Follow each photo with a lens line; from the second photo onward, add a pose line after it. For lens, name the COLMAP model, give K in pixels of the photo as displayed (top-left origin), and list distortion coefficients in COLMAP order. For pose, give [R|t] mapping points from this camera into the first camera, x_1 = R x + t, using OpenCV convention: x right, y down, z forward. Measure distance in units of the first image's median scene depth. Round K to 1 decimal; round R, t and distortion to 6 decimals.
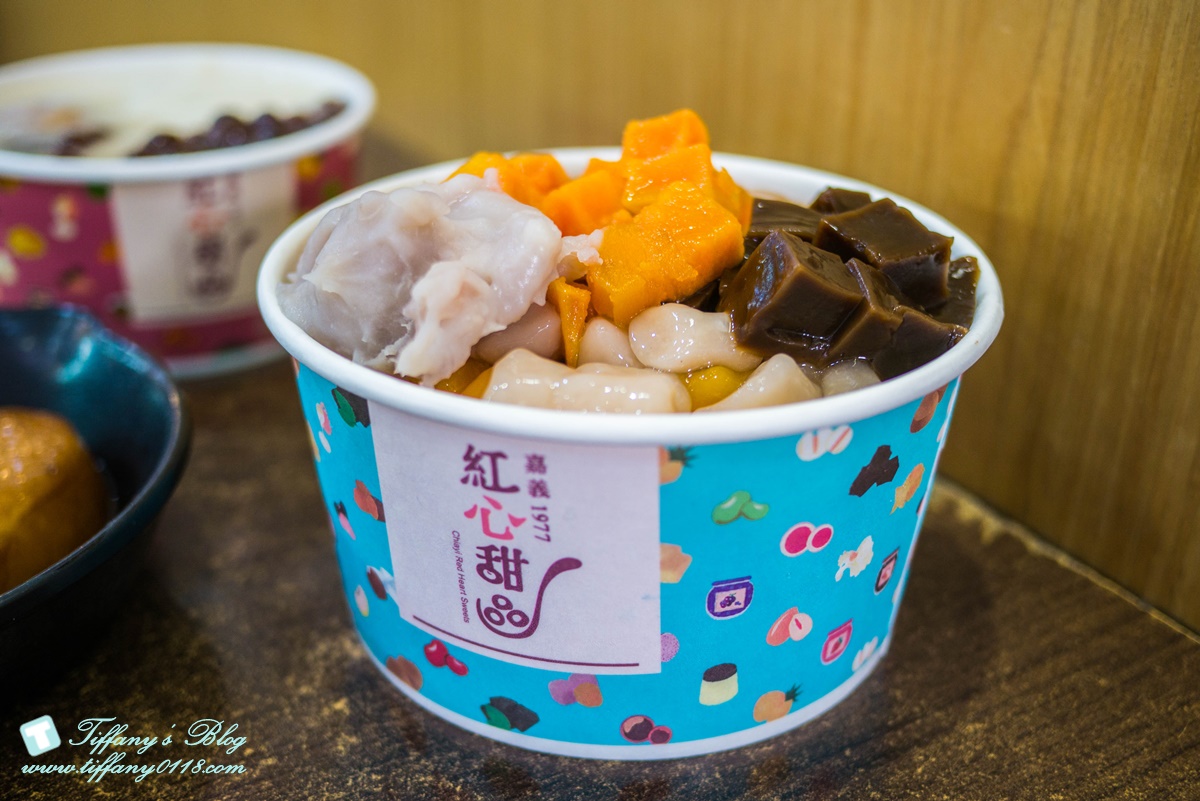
lens RADIAL K [[1291.6, 0, 599.6], [0, 1291.6, 356.2], [0, 0, 1]] dist [0.002639, 0.003059]
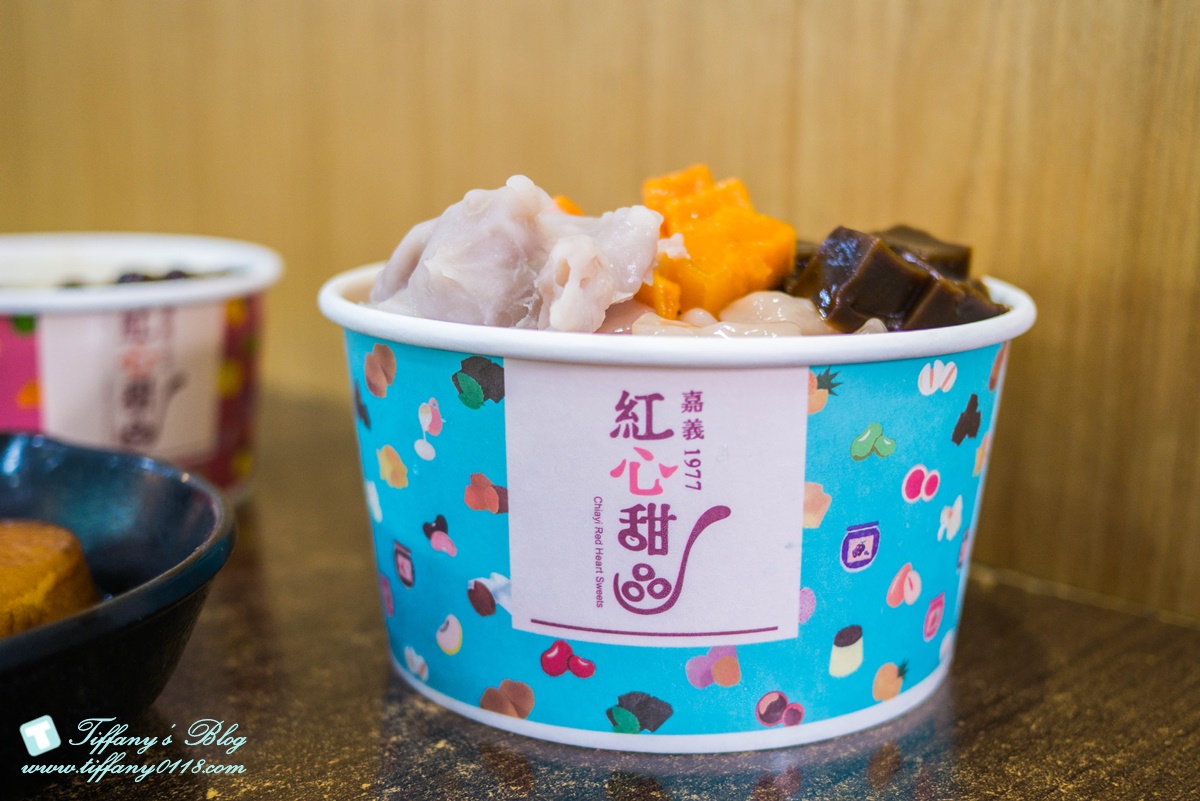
lens RADIAL K [[1409.7, 0, 600.0], [0, 1409.7, 400.5], [0, 0, 1]] dist [0.003484, 0.009117]
pose [[0.969466, -0.041366, 0.241713, -0.364432], [0.099867, 0.966829, -0.235090, 0.314733], [-0.223971, 0.252051, 0.941439, -0.044594]]
